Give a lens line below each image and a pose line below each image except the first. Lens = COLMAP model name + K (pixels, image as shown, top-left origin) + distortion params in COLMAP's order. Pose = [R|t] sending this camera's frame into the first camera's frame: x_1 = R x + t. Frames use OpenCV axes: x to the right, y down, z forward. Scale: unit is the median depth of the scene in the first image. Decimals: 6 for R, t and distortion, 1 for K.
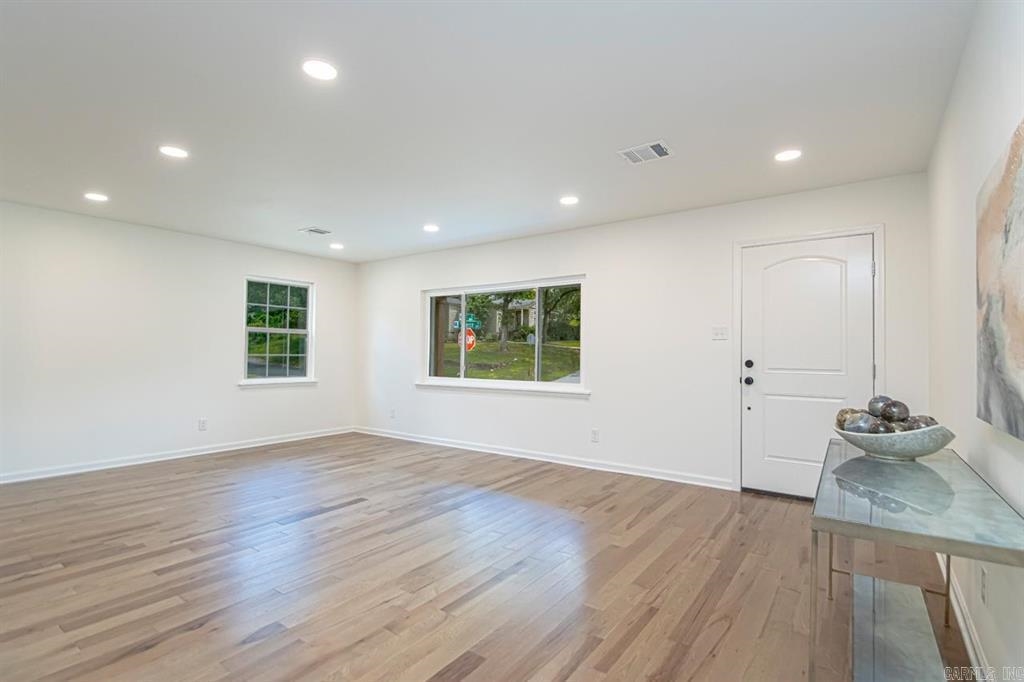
lens RADIAL K [[482.4, 0, 515.2], [0, 482.4, 344.5], [0, 0, 1]] dist [0.023384, -0.018617]
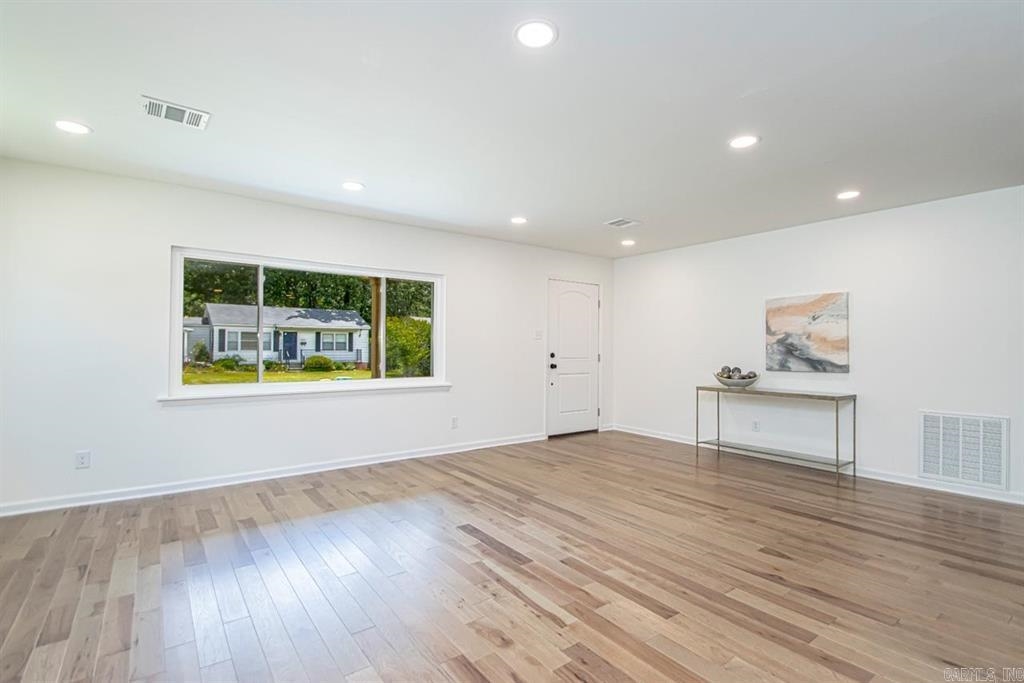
lens RADIAL K [[482.4, 0, 515.2], [0, 482.4, 345.0], [0, 0, 1]] dist [0.023384, -0.018617]
pose [[0.306841, 0.007058, 0.951735, -1.127629], [-0.019522, 0.999809, -0.001121, 0.012216], [-0.951561, -0.018236, 0.306920, 0.707040]]
